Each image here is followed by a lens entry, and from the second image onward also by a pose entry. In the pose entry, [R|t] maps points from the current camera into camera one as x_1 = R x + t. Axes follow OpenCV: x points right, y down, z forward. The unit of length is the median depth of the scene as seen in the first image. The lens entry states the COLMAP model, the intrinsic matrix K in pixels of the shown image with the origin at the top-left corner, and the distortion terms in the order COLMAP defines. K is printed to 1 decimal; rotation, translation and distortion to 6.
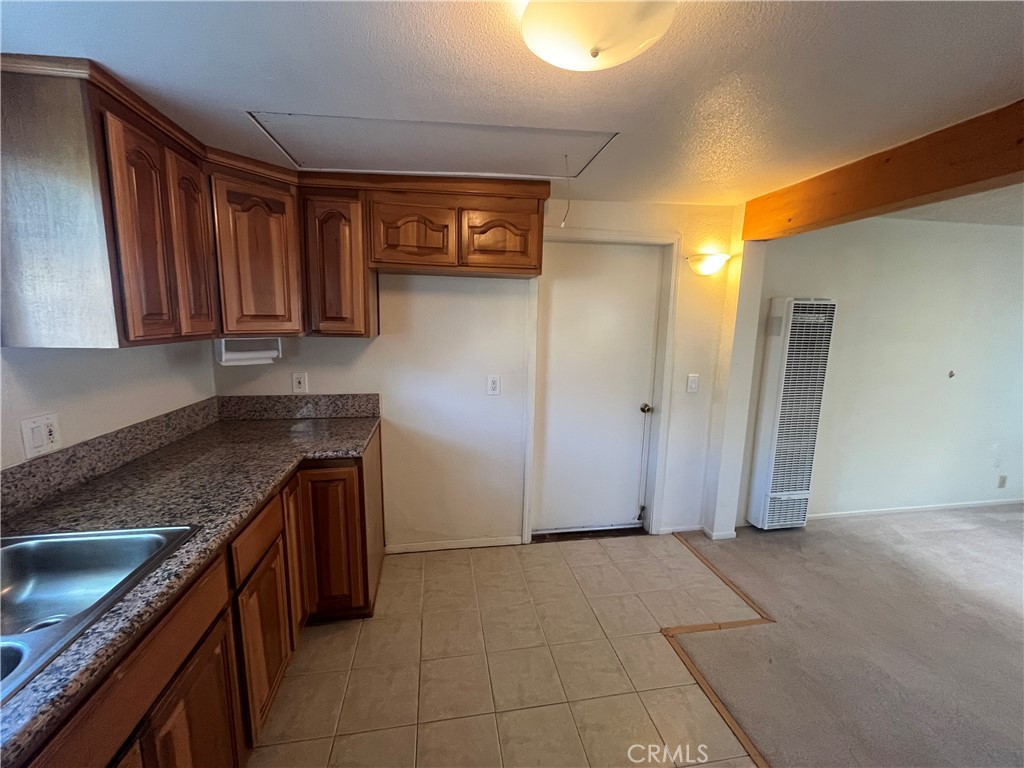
lens RADIAL K [[411.2, 0, 508.1], [0, 411.2, 387.2], [0, 0, 1]] dist [-0.006428, -0.000537]
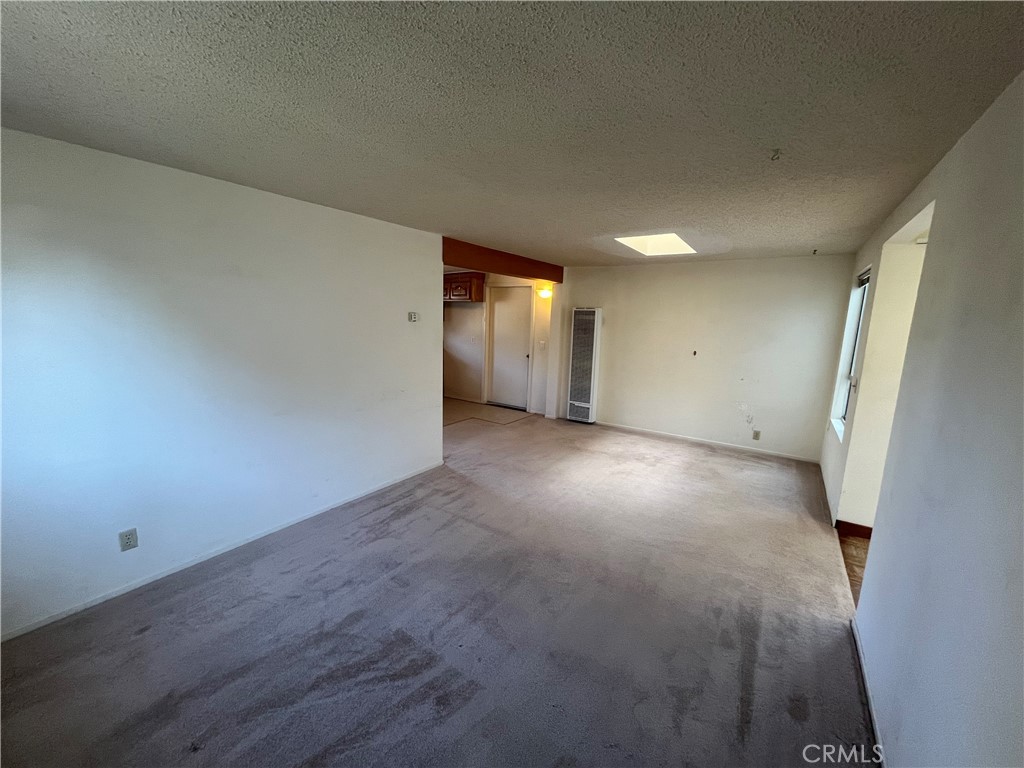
lens RADIAL K [[411.2, 0, 508.1], [0, 411.2, 387.2], [0, 0, 1]] dist [-0.006428, -0.000537]
pose [[0.720281, 0.122031, -0.682864, 2.152995], [-0.130990, 0.990622, 0.038862, 0.174858], [0.681202, 0.061457, 0.729511, -0.874991]]
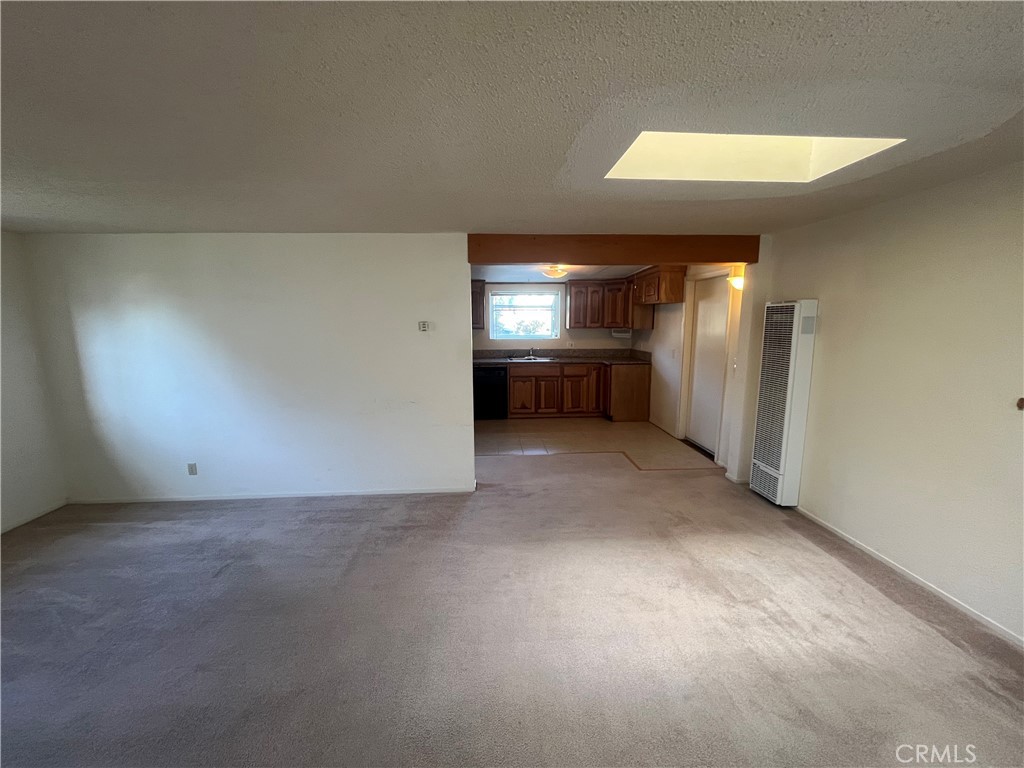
lens RADIAL K [[411.2, 0, 508.1], [0, 411.2, 387.2], [0, 0, 1]] dist [-0.006428, -0.000537]
pose [[-0.109373, 0.143756, -0.983551, 2.248601], [-0.158024, 0.974388, 0.159990, -0.040972], [0.981359, 0.172923, -0.083855, 0.391231]]
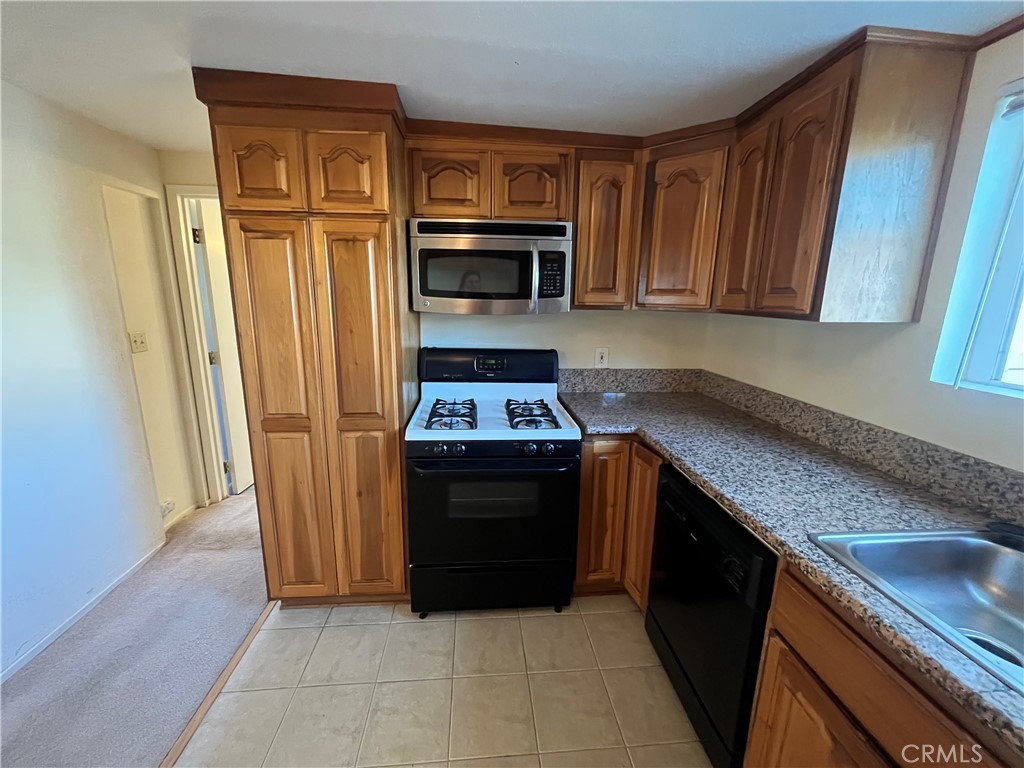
lens RADIAL K [[411.2, 0, 508.1], [0, 411.2, 387.2], [0, 0, 1]] dist [-0.006428, -0.000537]
pose [[-0.995443, -0.050580, 0.080840, -0.039013], [-0.016663, 0.926957, 0.374797, -0.063854], [-0.093892, 0.371742, -0.923576, 0.485660]]
